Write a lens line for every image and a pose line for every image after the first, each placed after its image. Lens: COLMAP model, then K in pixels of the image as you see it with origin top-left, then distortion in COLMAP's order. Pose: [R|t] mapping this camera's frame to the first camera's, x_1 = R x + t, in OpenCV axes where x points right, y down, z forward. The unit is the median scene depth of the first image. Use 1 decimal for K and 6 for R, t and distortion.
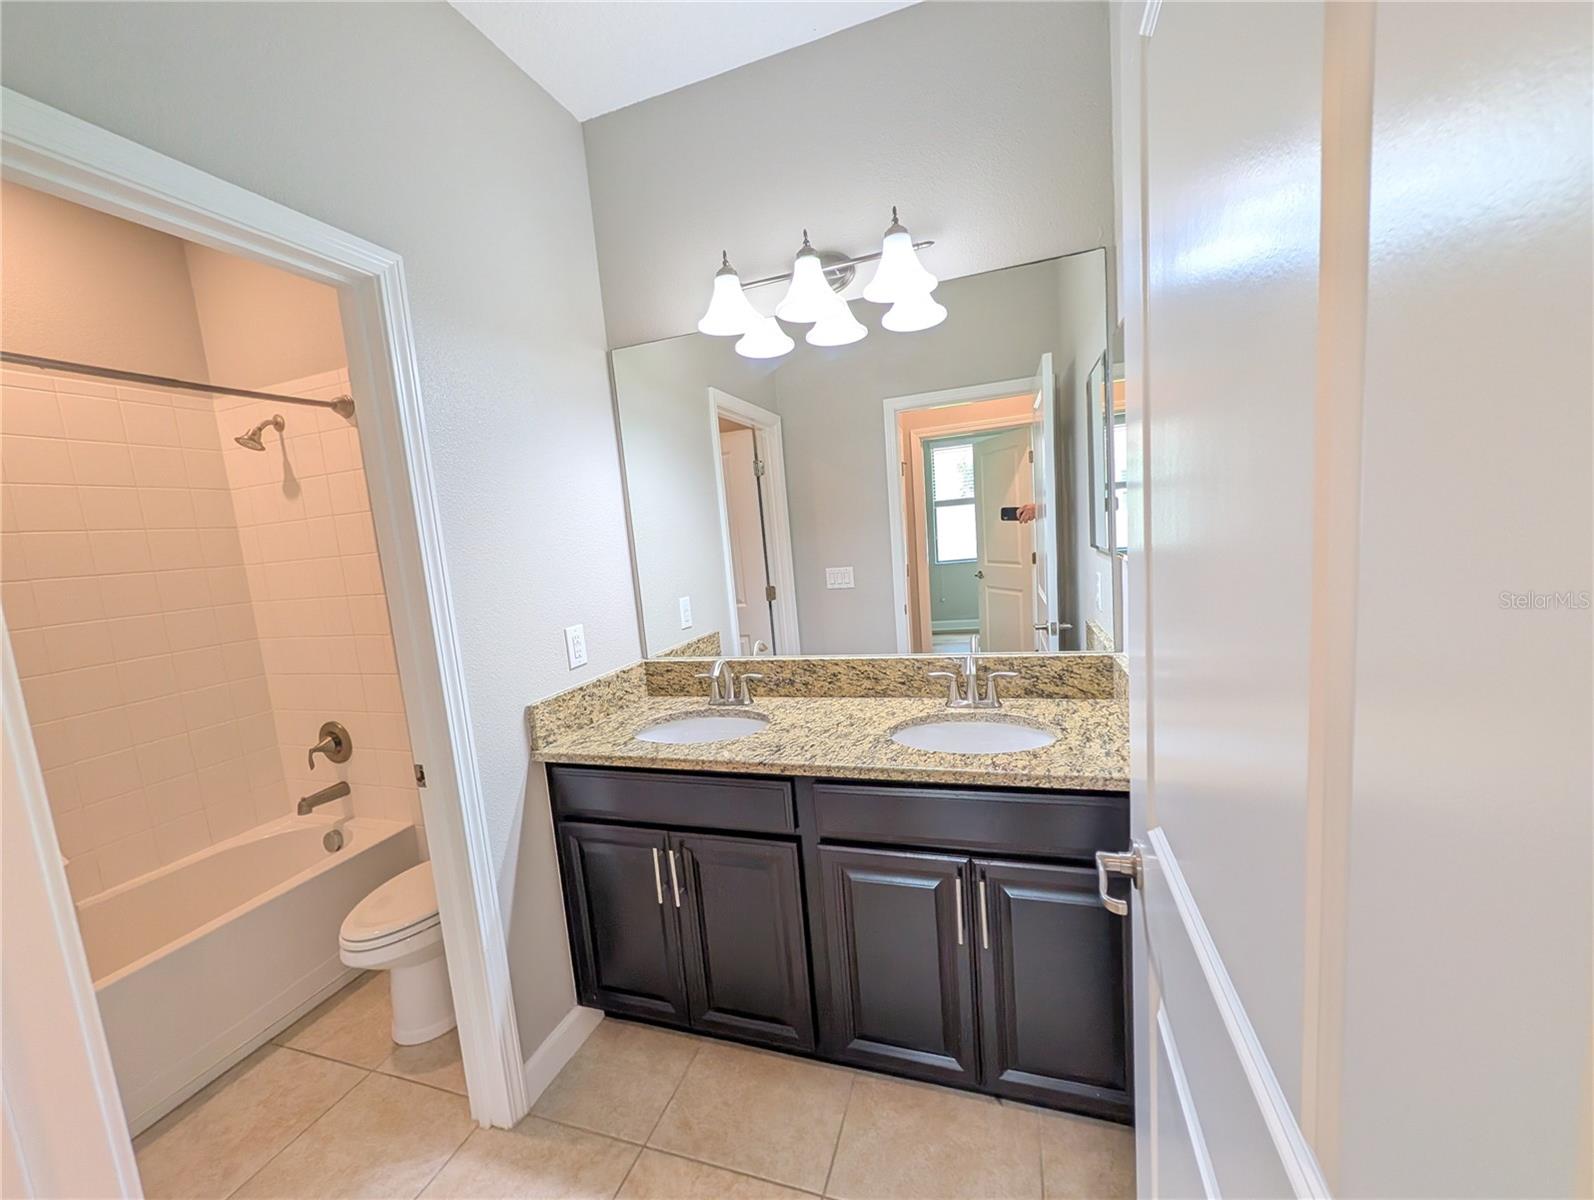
lens RADIAL K [[611.6, 0, 798.5], [0, 611.6, 596.6], [0, 0, 1]] dist [0.002447, -0.000555]
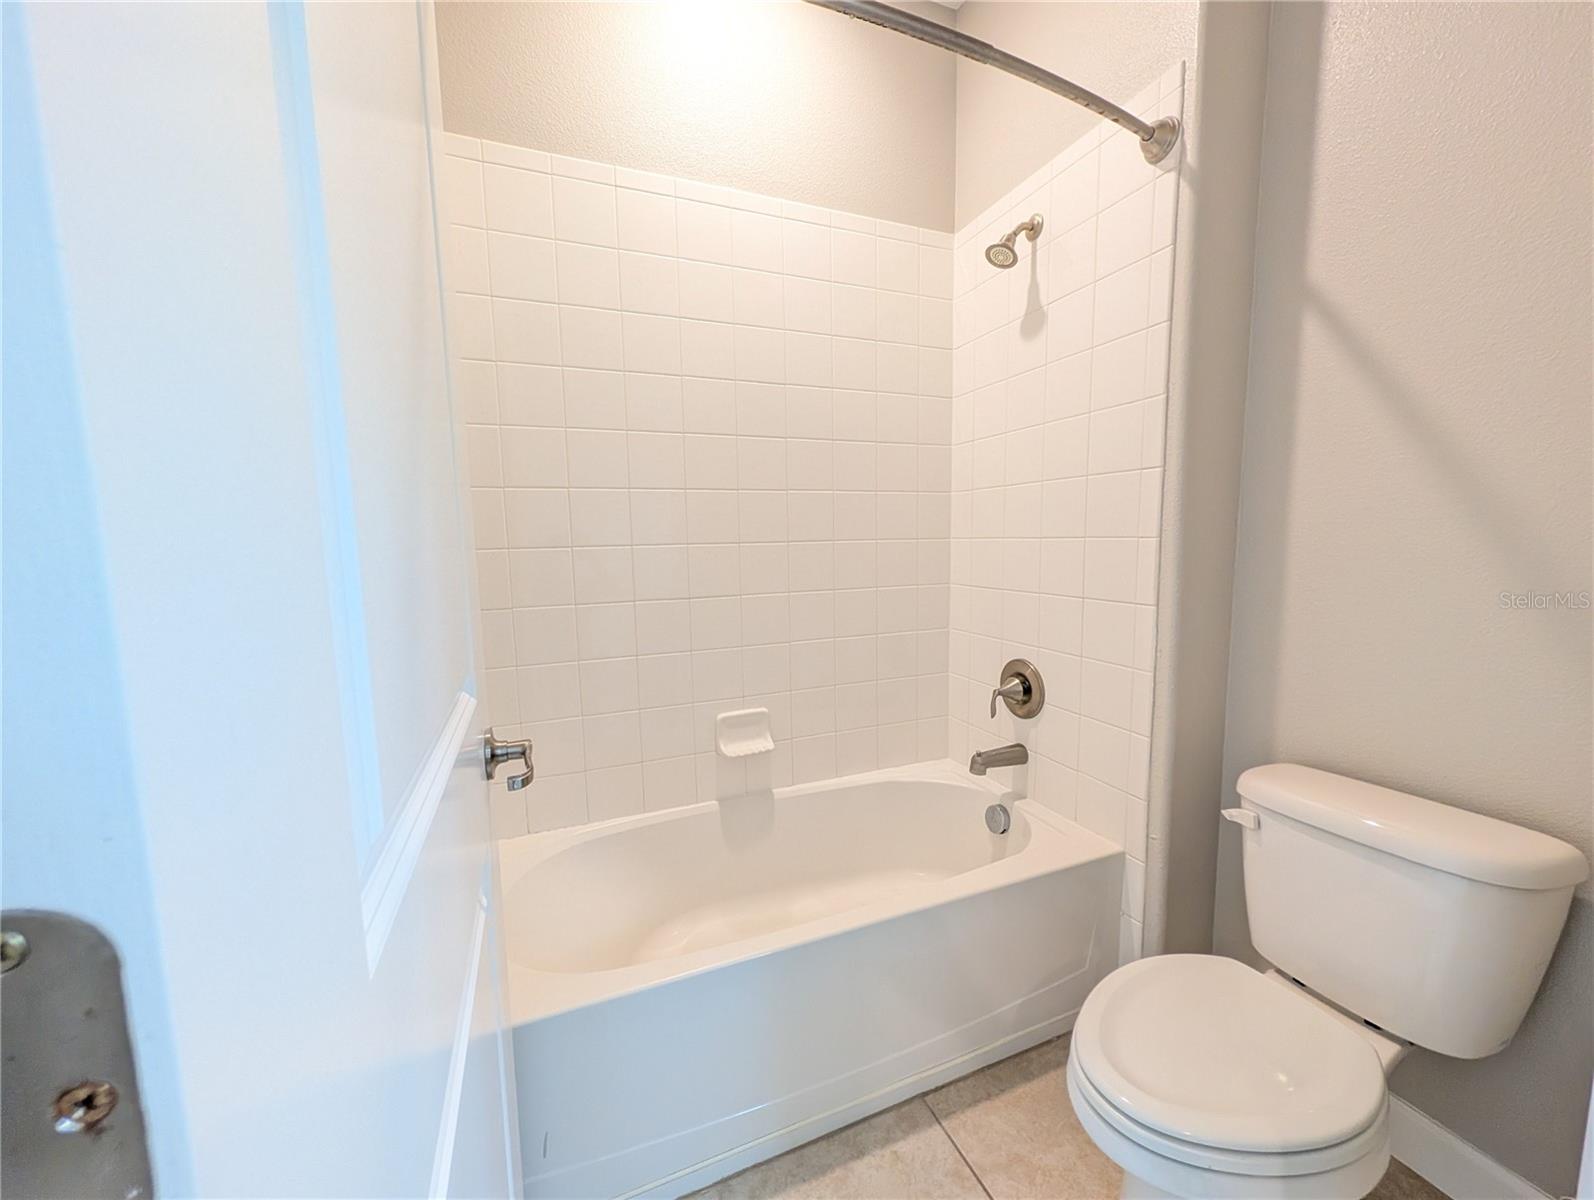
lens RADIAL K [[611.6, 0, 809.5], [0, 611.6, 605.5], [0, 0, 1]] dist [0.002447, -0.000555]
pose [[0.664467, 0.162390, -0.729461, -0.216934], [-0.132267, 0.986250, 0.099073, 0.054362], [0.735520, 0.030653, 0.676810, 0.172558]]
